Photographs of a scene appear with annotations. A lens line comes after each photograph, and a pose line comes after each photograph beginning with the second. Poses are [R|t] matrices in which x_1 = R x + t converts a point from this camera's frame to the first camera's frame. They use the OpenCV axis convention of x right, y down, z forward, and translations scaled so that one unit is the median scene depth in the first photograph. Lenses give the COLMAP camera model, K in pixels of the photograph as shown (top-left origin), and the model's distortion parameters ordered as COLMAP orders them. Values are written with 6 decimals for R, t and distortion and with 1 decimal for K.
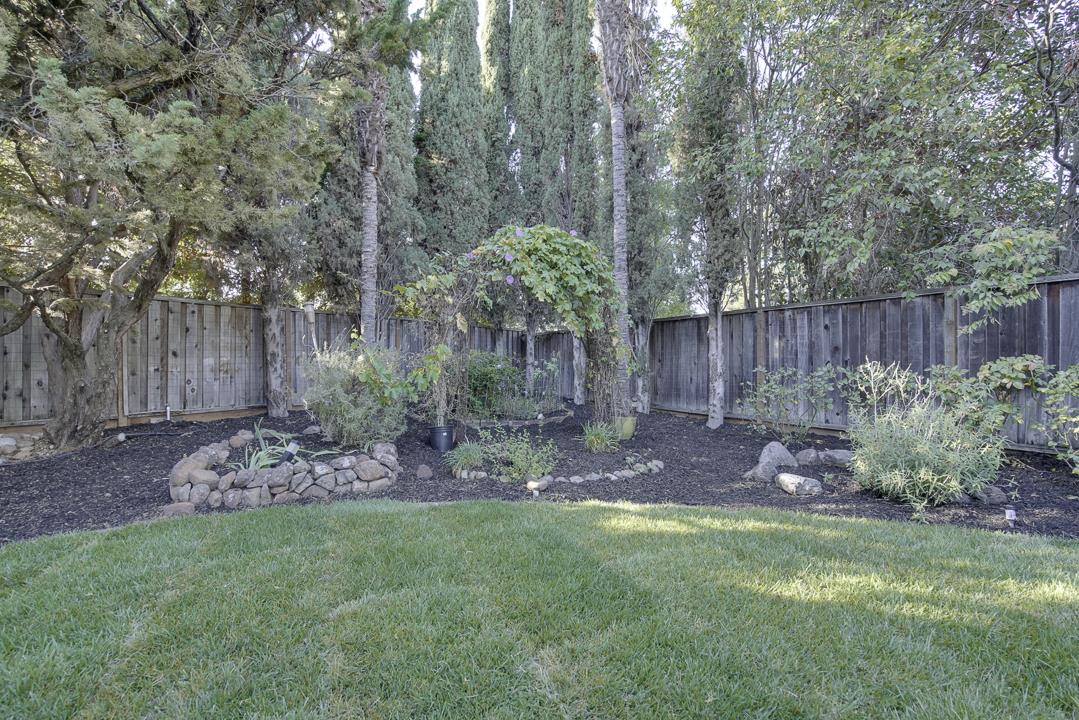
lens RADIAL K [[493.1, 0, 538.0], [0, 493.1, 358.8], [0, 0, 1]] dist [-0.025035, 0.000799]
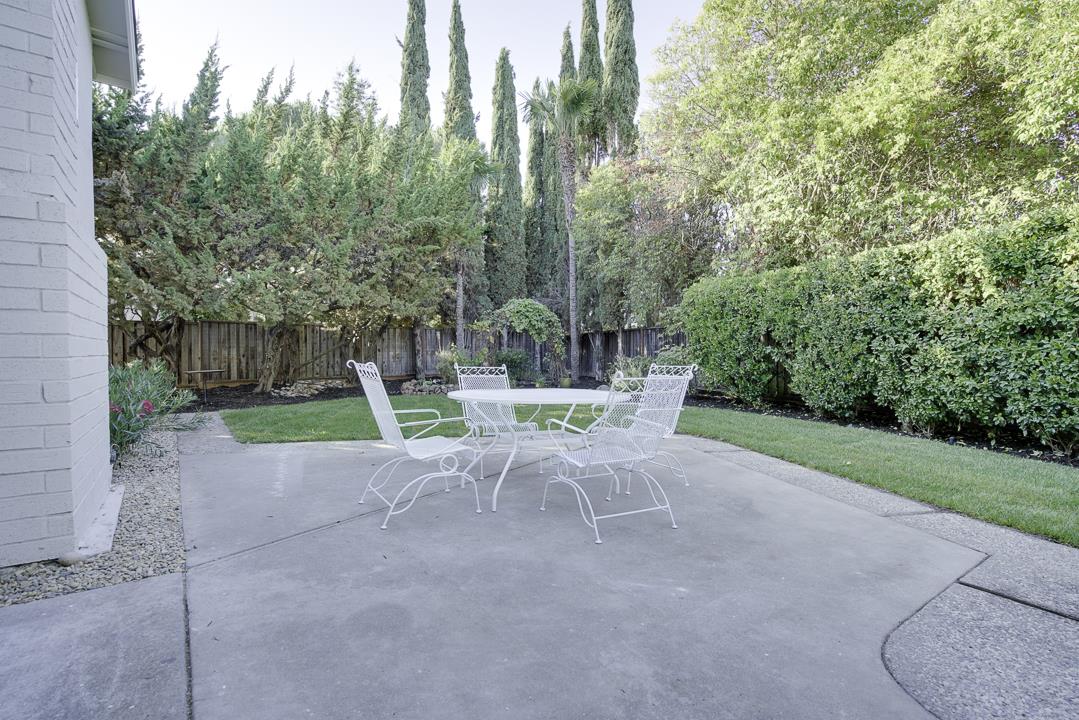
lens RADIAL K [[493.1, 0, 540.5], [0, 493.1, 359.8], [0, 0, 1]] dist [-0.025035, 0.000799]
pose [[0.982295, 0.004545, -0.187287, 0.394869], [-0.000513, 0.999767, 0.021568, -0.014077], [0.187342, -0.021090, 0.982068, -1.025403]]
